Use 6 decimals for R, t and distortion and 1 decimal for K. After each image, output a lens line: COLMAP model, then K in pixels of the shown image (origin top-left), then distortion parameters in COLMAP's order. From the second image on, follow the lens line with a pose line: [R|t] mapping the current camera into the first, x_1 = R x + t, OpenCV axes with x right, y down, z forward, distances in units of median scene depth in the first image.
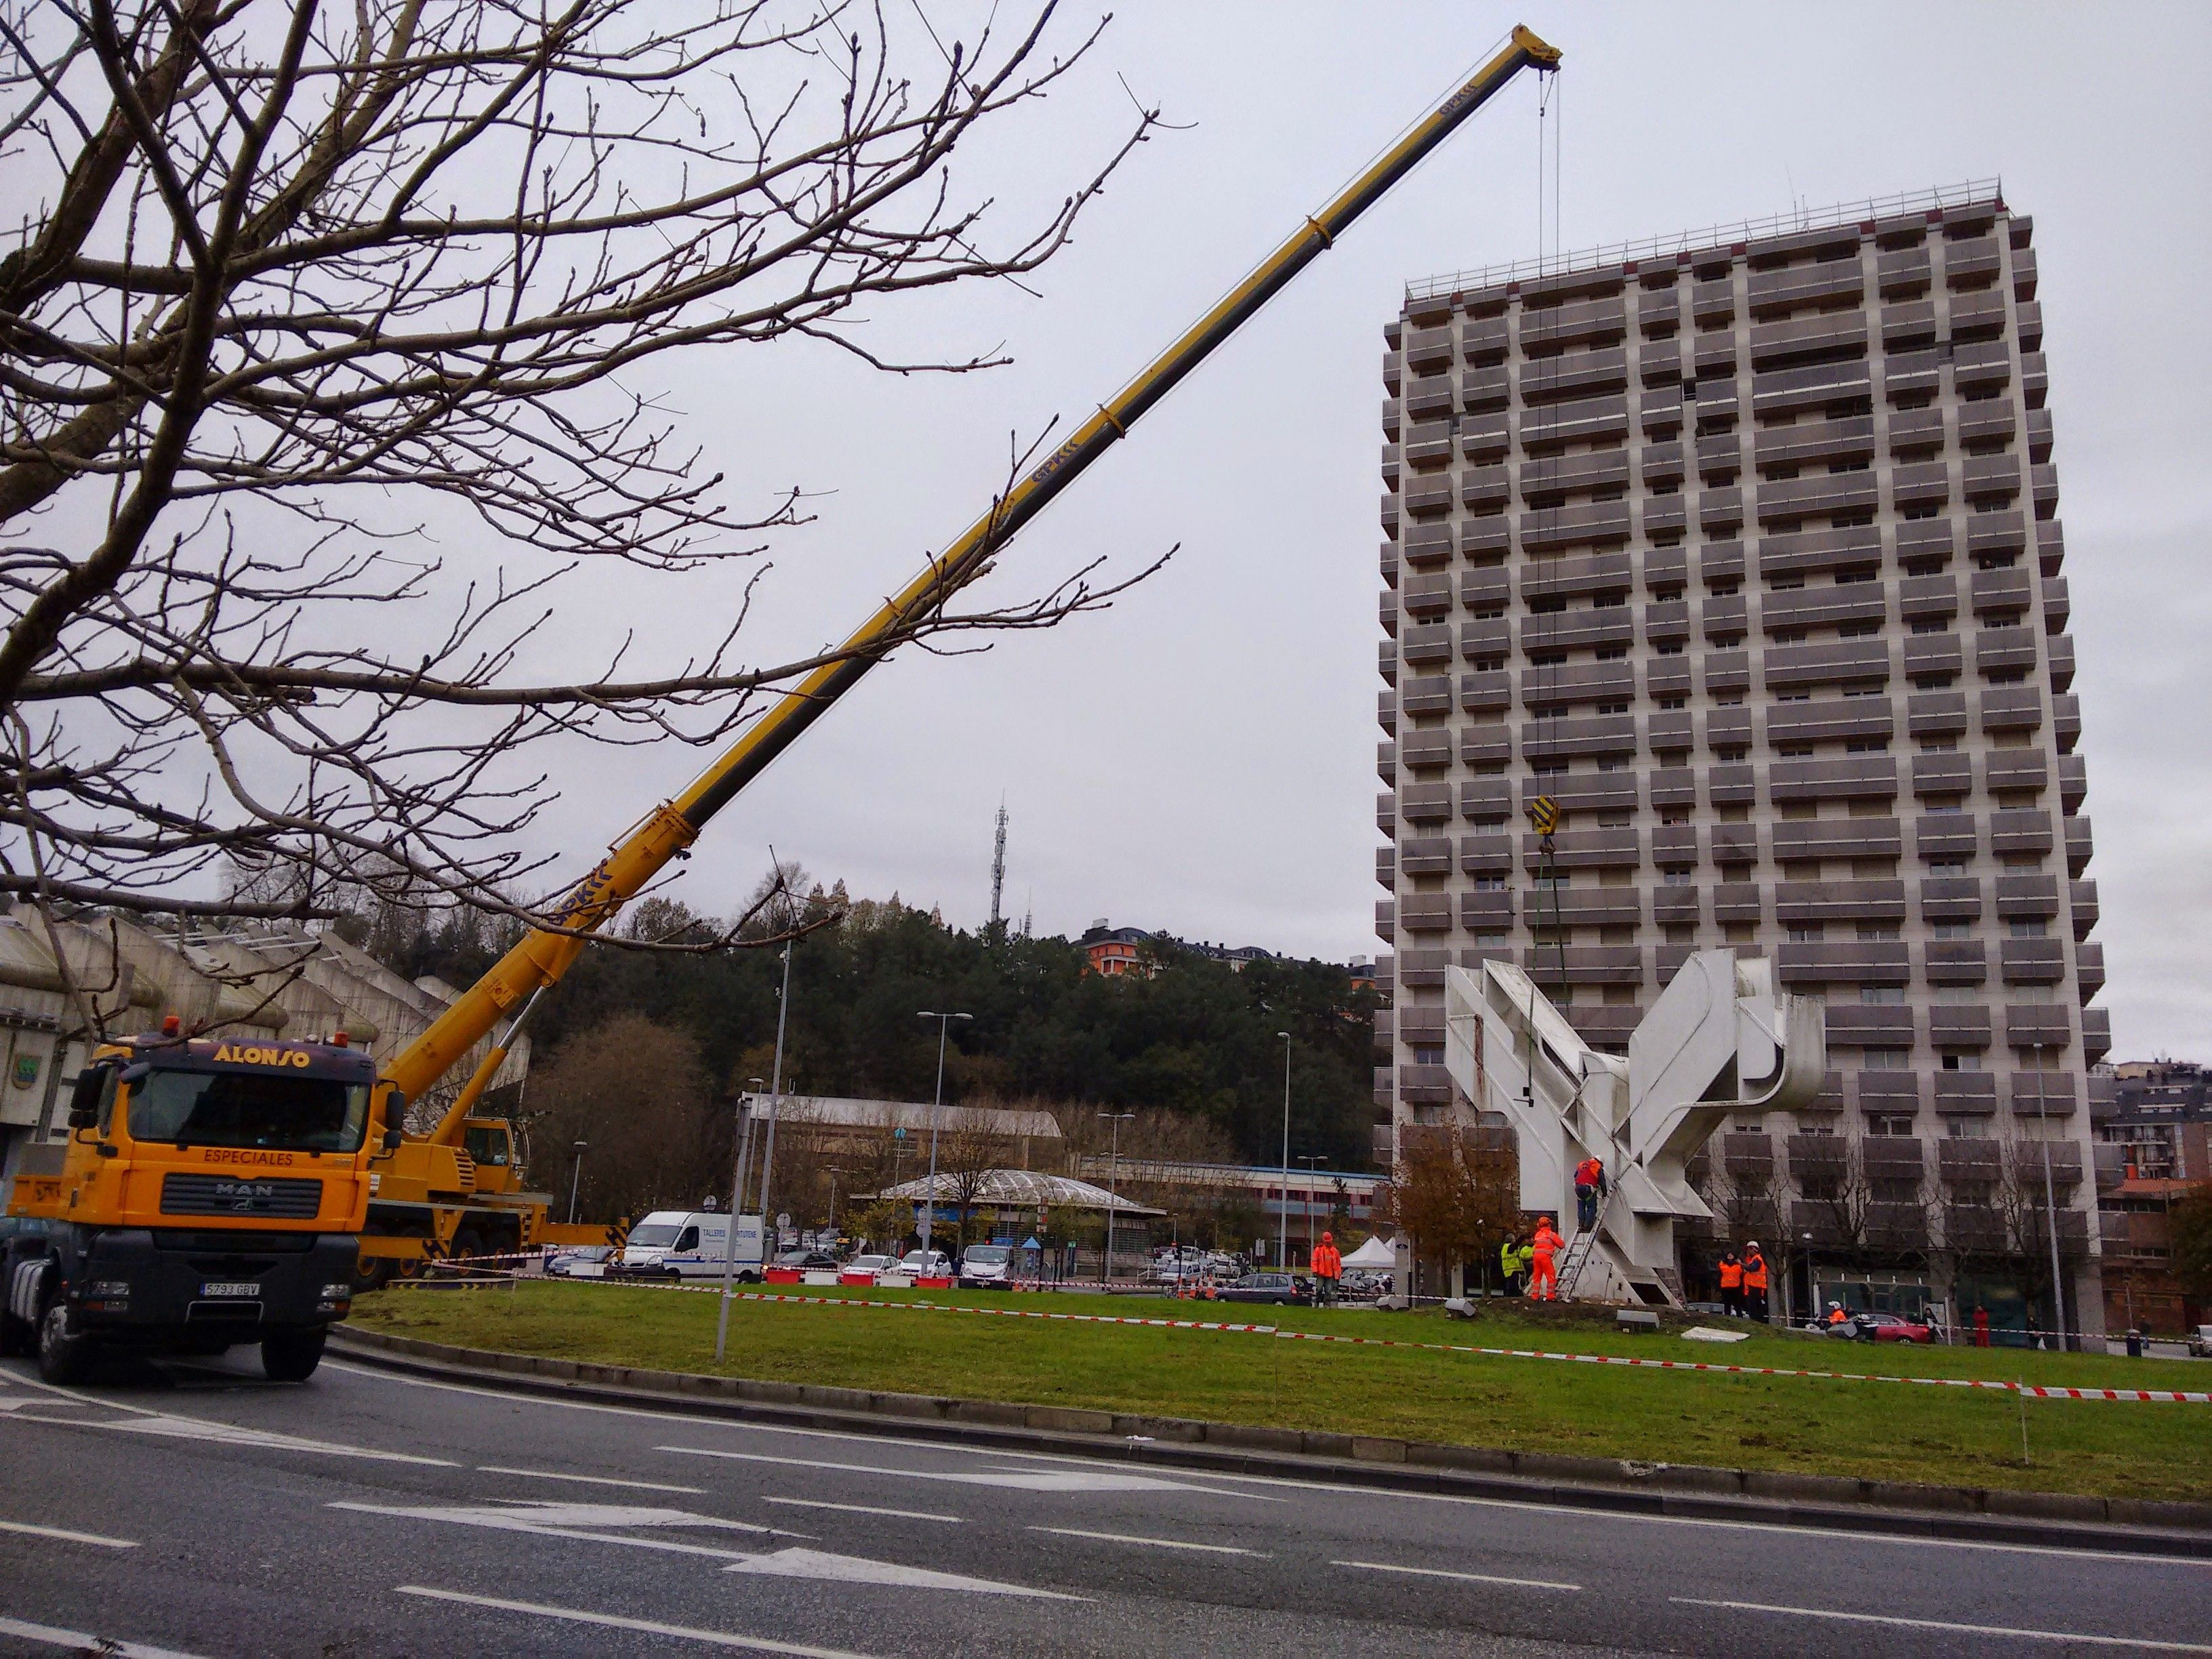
lens RADIAL K [[1721.2, 0, 1084.3], [0, 1721.2, 833.5], [0, 0, 1]] dist [0.080961, -0.120588]
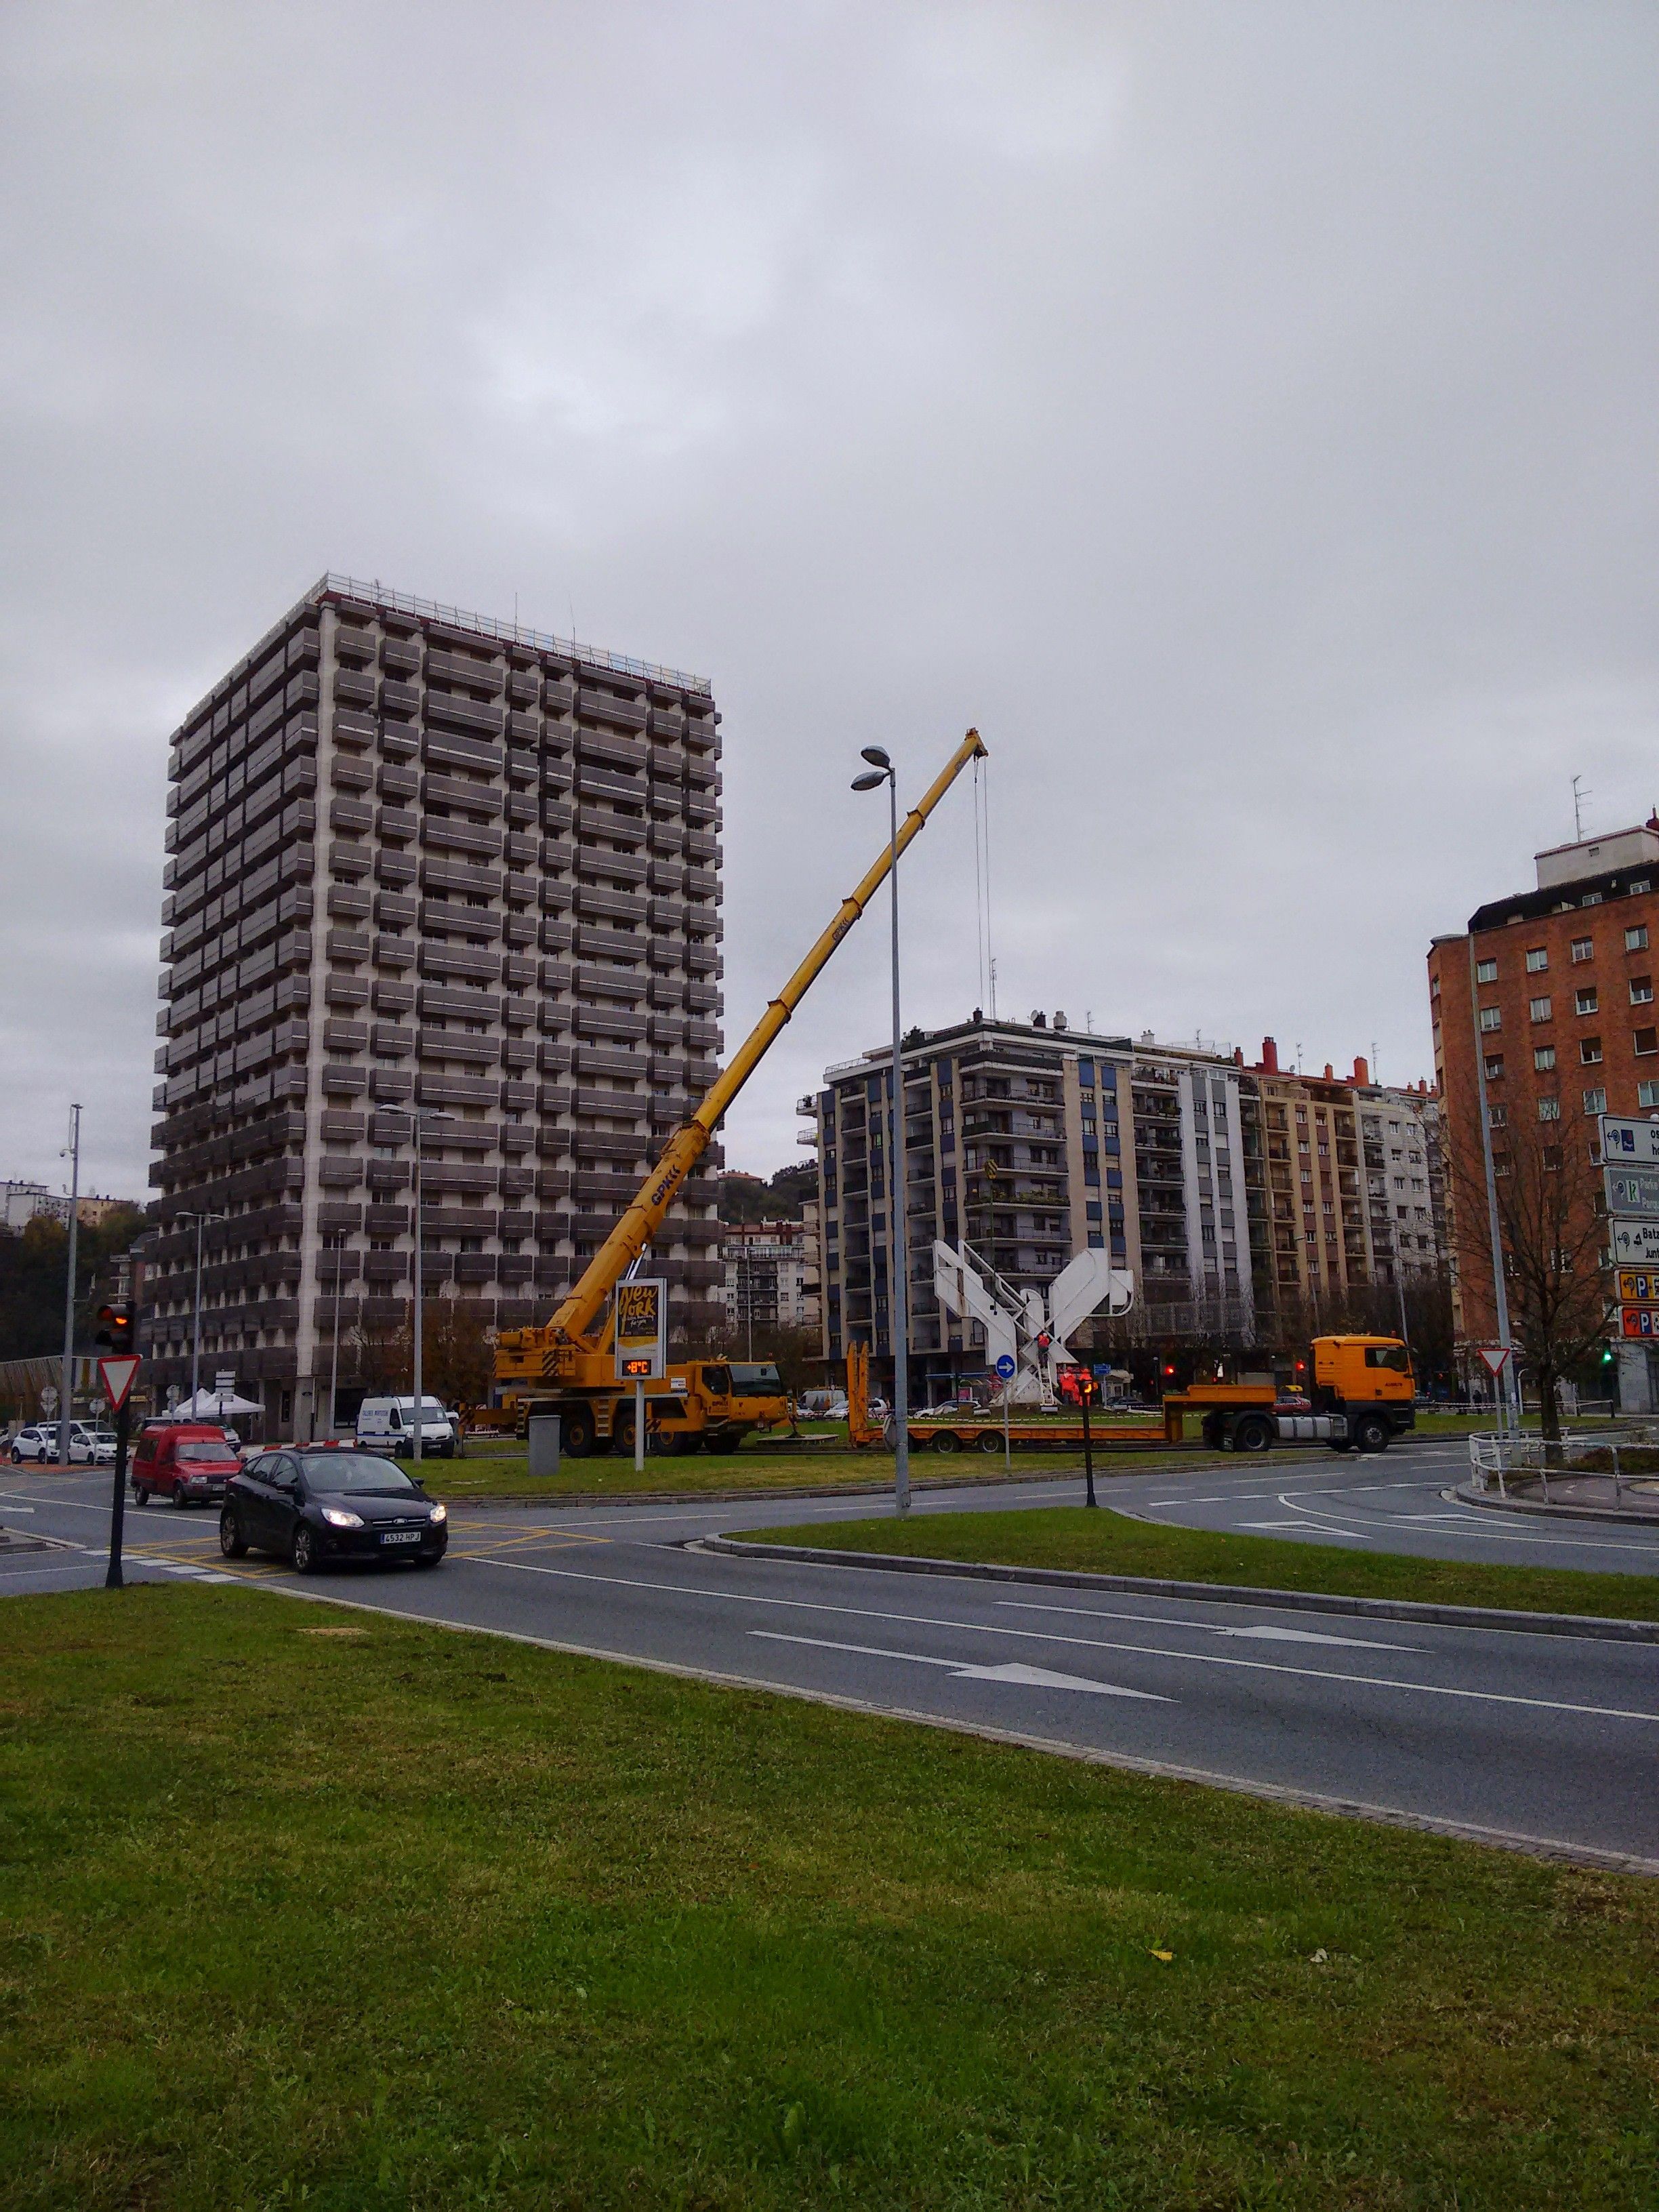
lens RADIAL K [[1721.2, 0, 877.5], [0, 1721.2, 1109.7], [0, 0, 1]] dist [0.080961, -0.120588]
pose [[0.479682, 0.075450, 0.874192, -0.804530], [-0.157999, 0.987438, 0.001473, -0.031764], [-0.863100, -0.138828, 0.485578, 0.080979]]
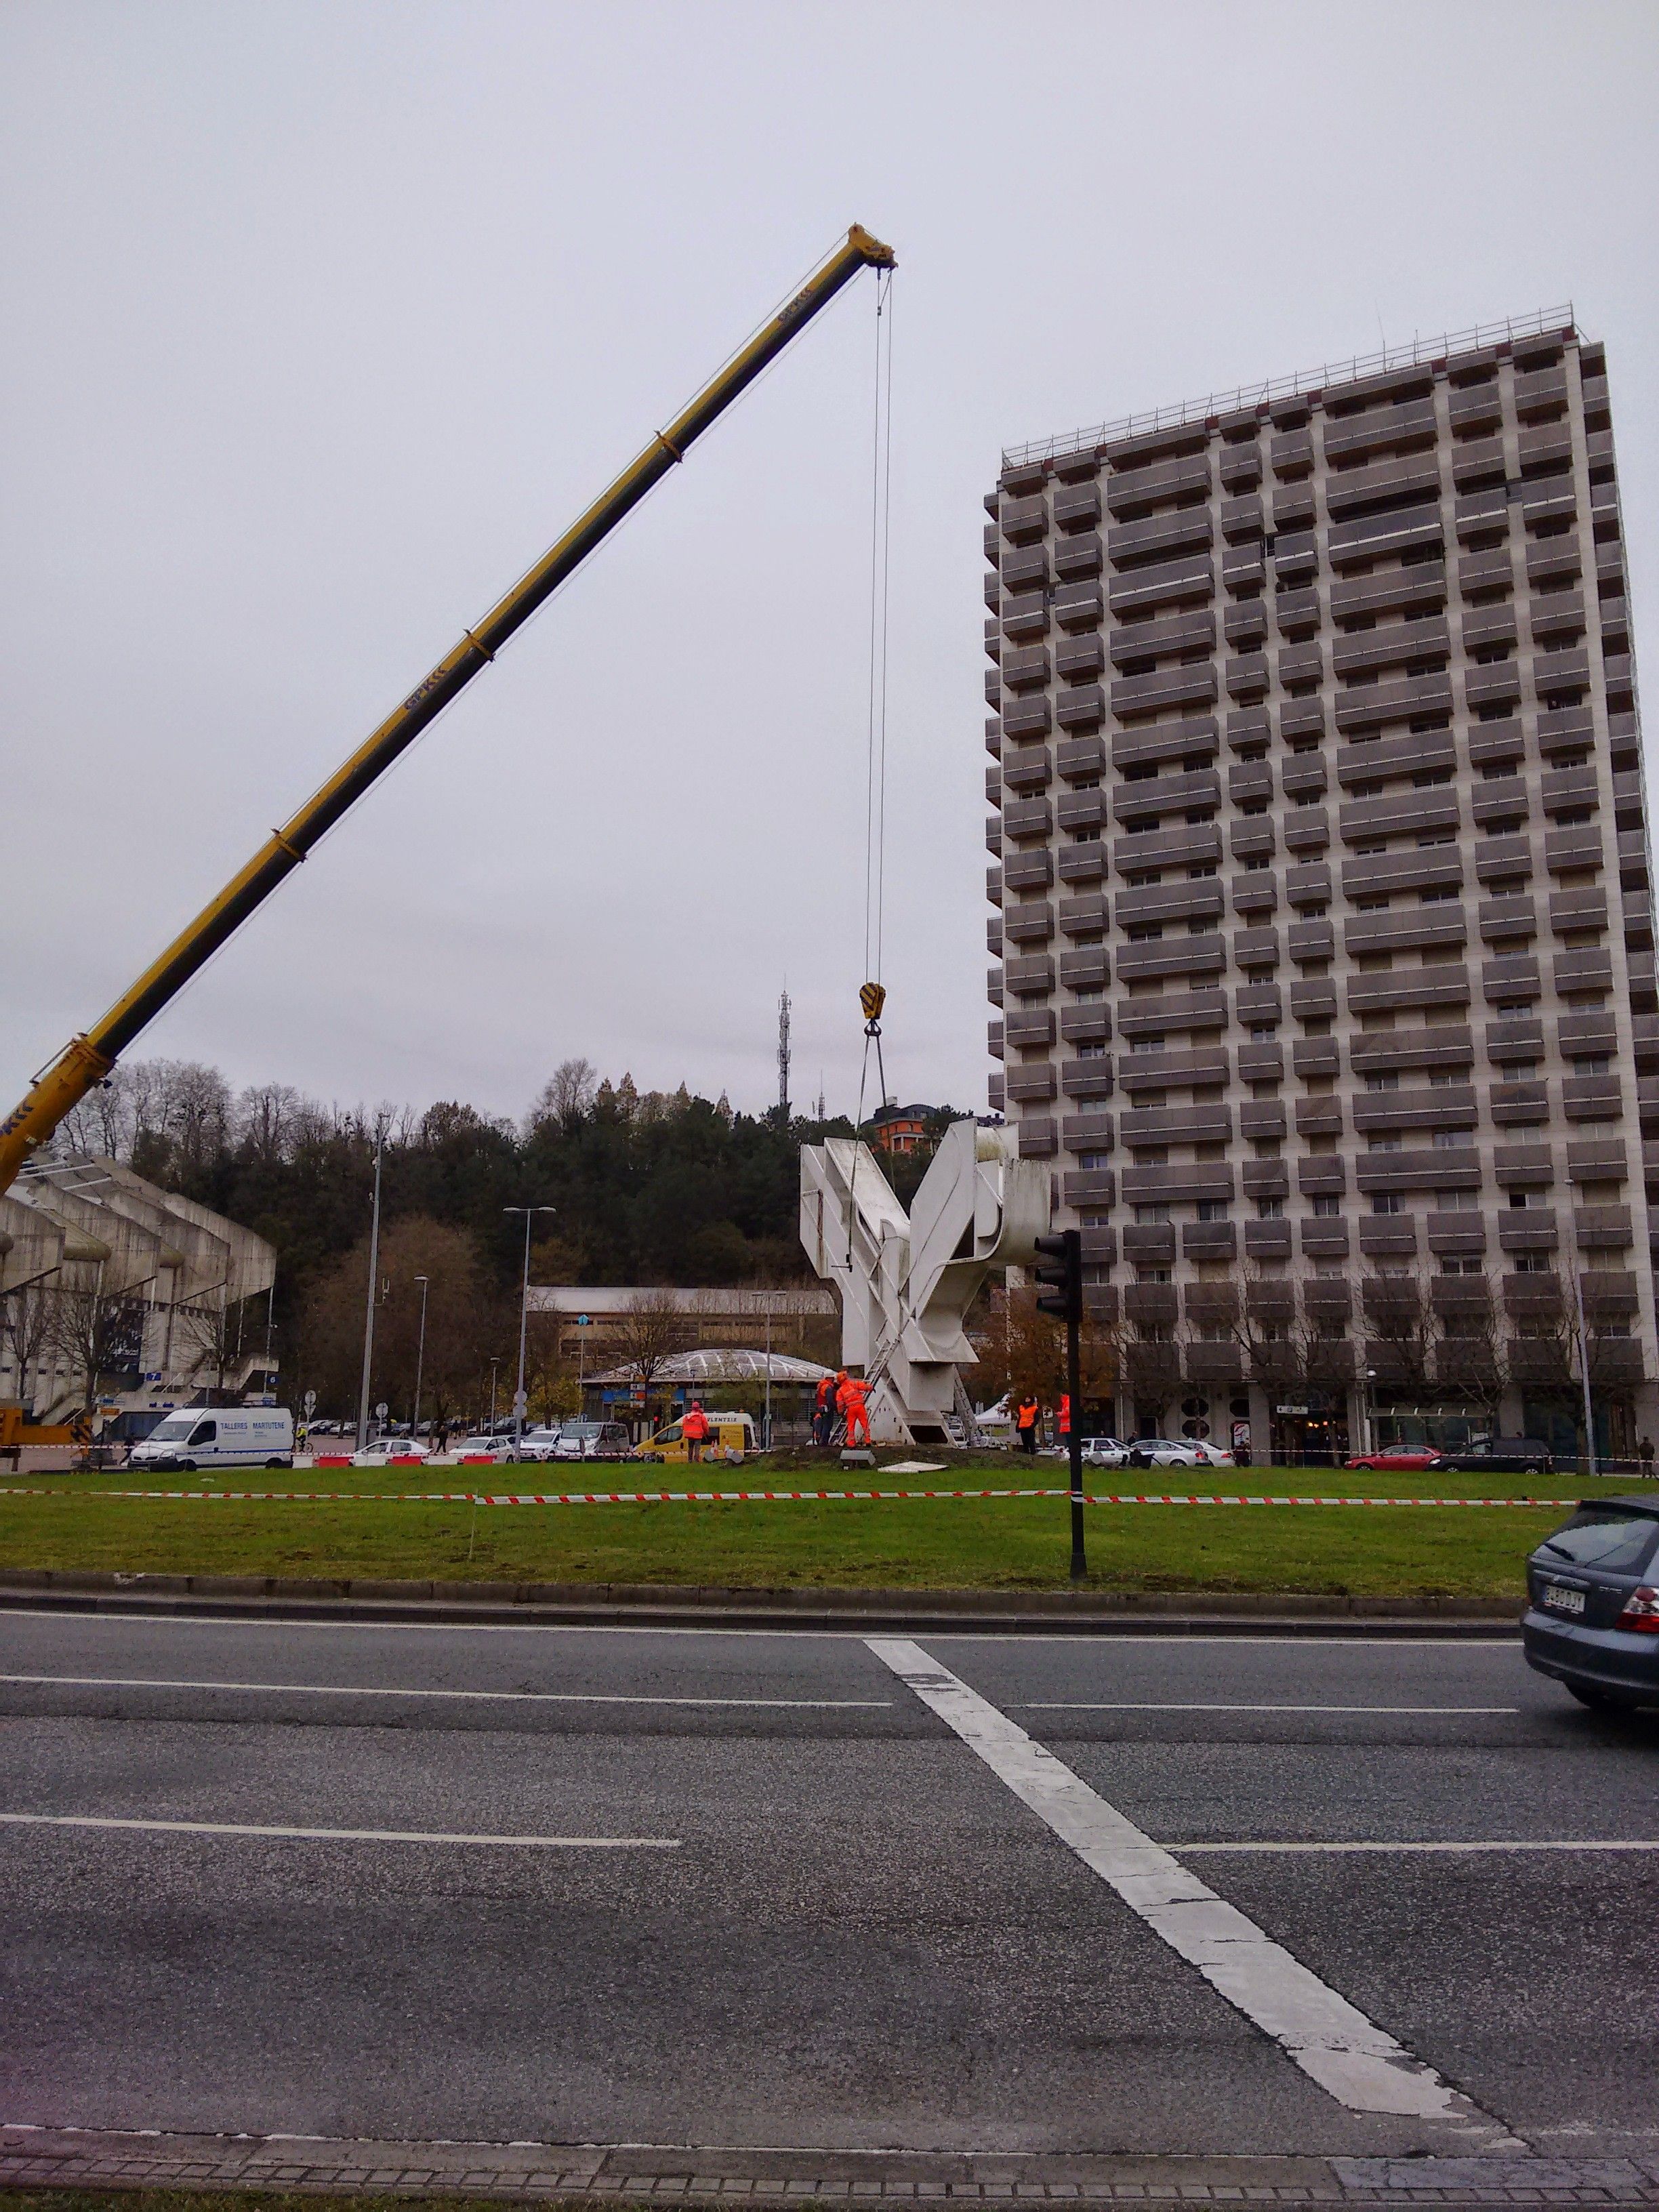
lens RADIAL K [[1721.2, 0, 856.8], [0, 1721.2, 1115.9], [0, 0, 1]] dist [0.080961, -0.120588]
pose [[0.997287, -0.057157, -0.046382, 0.158417], [0.059848, 0.996469, 0.058881, -0.001697], [0.042853, -0.061497, 0.997187, -0.036219]]
